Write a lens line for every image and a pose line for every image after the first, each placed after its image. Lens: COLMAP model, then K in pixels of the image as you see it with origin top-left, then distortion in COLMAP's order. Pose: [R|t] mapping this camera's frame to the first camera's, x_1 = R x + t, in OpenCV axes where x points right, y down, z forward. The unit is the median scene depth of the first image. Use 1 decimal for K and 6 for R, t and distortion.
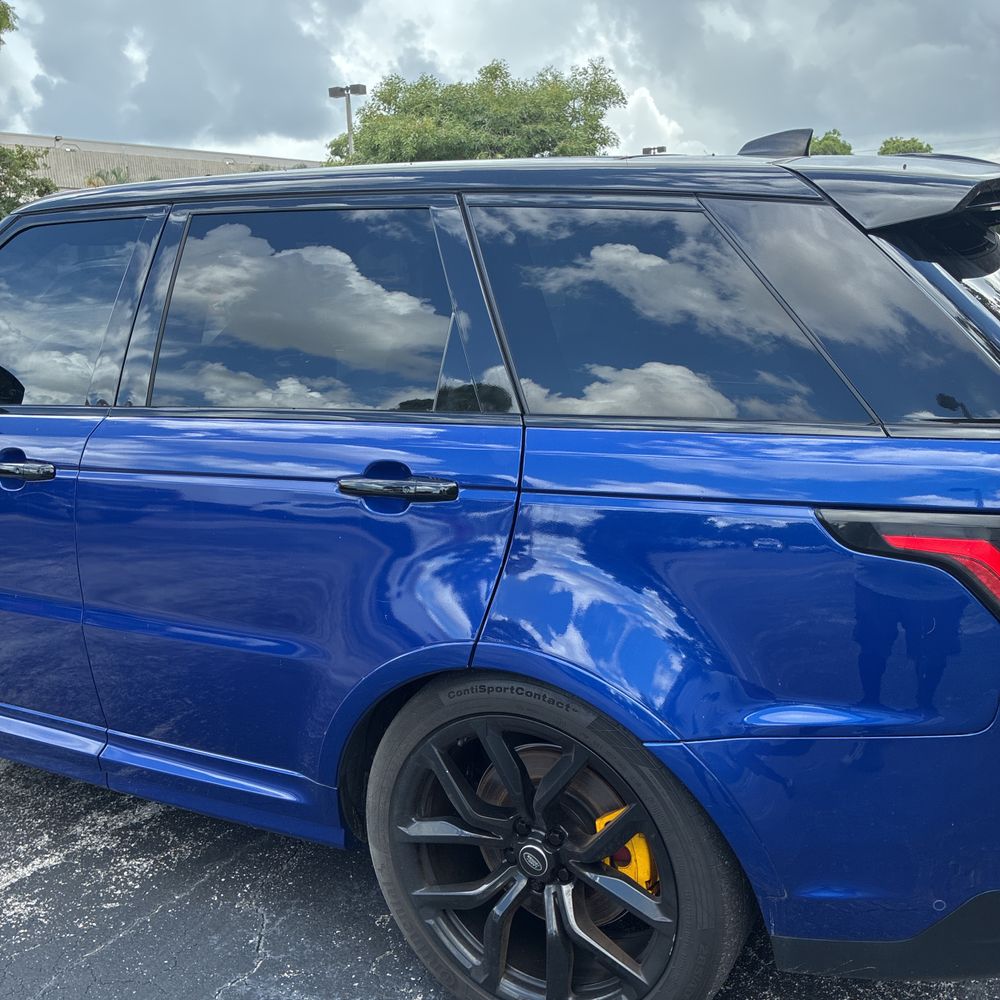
lens RADIAL K [[1013.3, 0, 502.5], [0, 1013.3, 499.4], [0, 0, 1]] dist [0.015822, 0.000000]
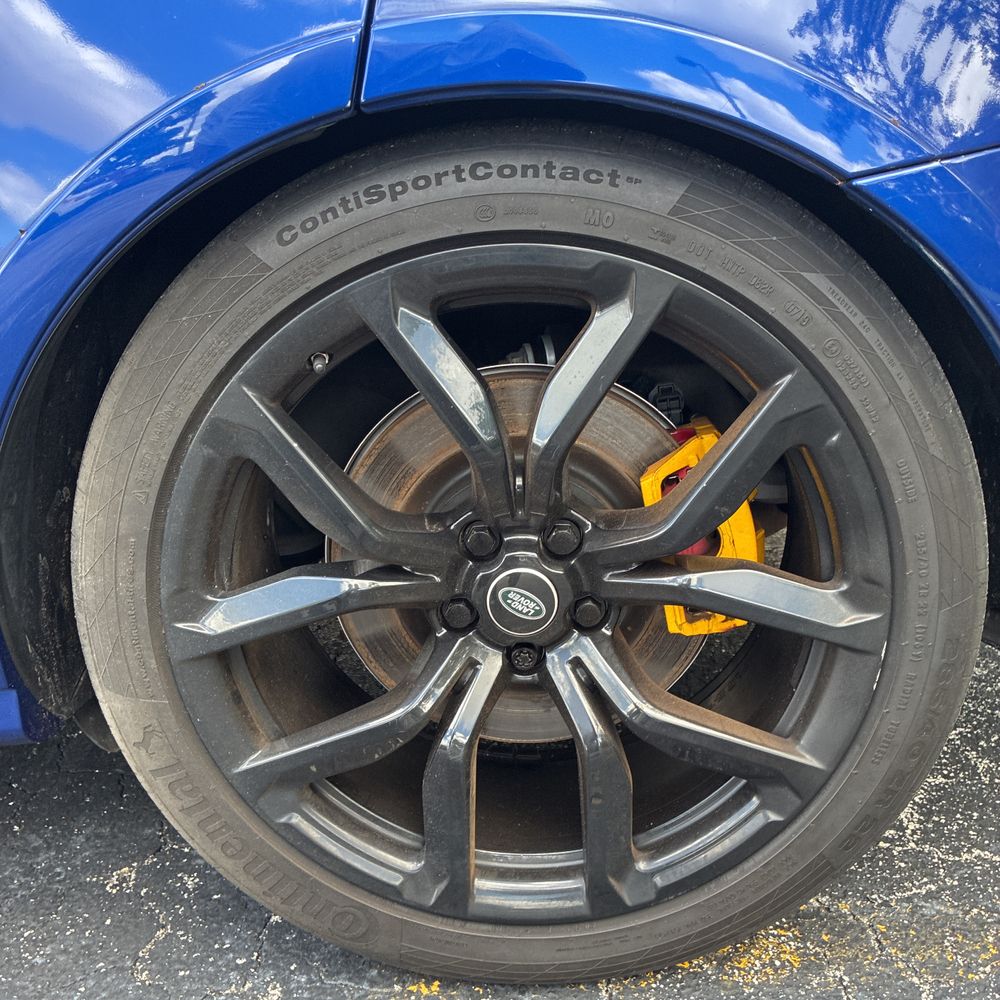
lens RADIAL K [[1013.3, 0, 497.5], [0, 1013.3, 501.9], [0, 0, 1]] dist [0.015822, 0.000000]
pose [[0.884077, -0.179677, 0.431422, -0.156624], [0.150493, 0.983420, 0.101179, 0.251107], [-0.442448, -0.024525, 0.896459, 0.571898]]
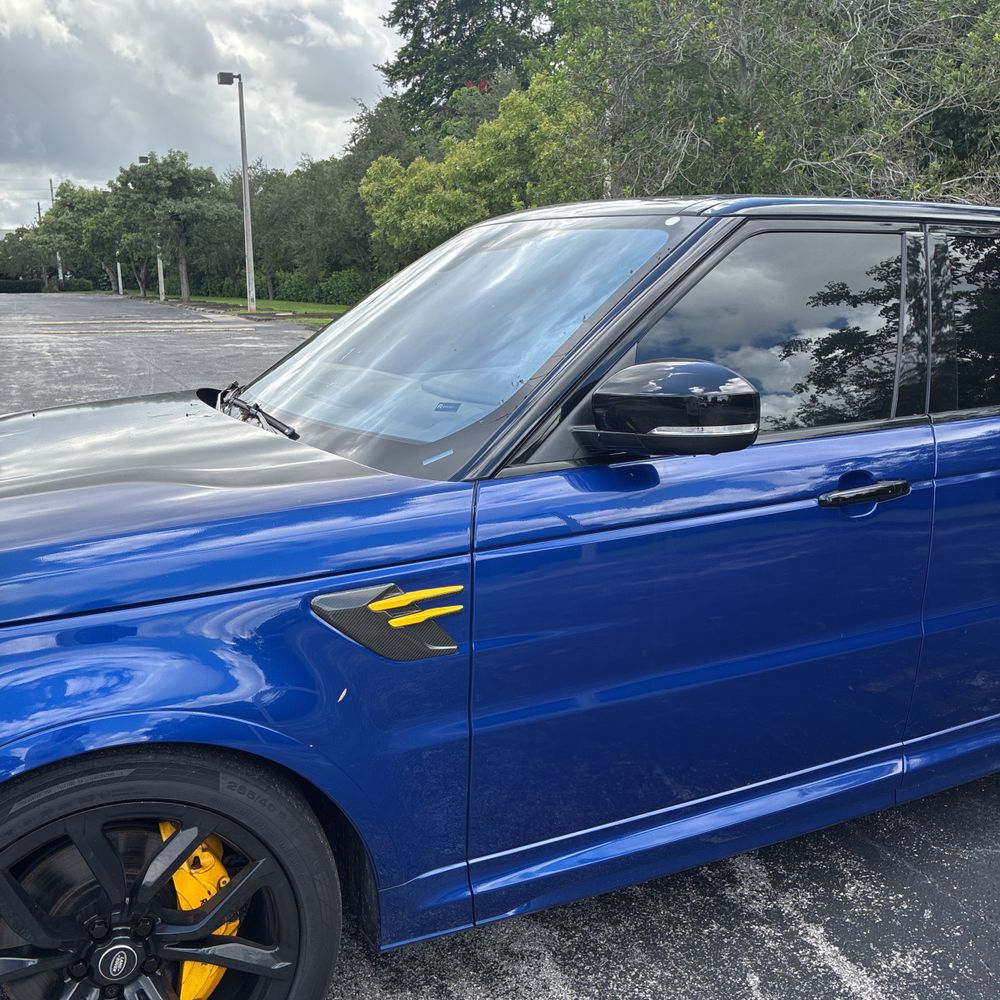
lens RADIAL K [[1013.3, 0, 490.2], [0, 1013.3, 502.5], [0, 0, 1]] dist [0.015822, 0.000000]
pose [[0.576463, -0.135629, 0.805788, -1.678958], [0.166714, 0.984908, 0.046511, -0.143360], [-0.799935, 0.107524, 0.590375, 0.858771]]
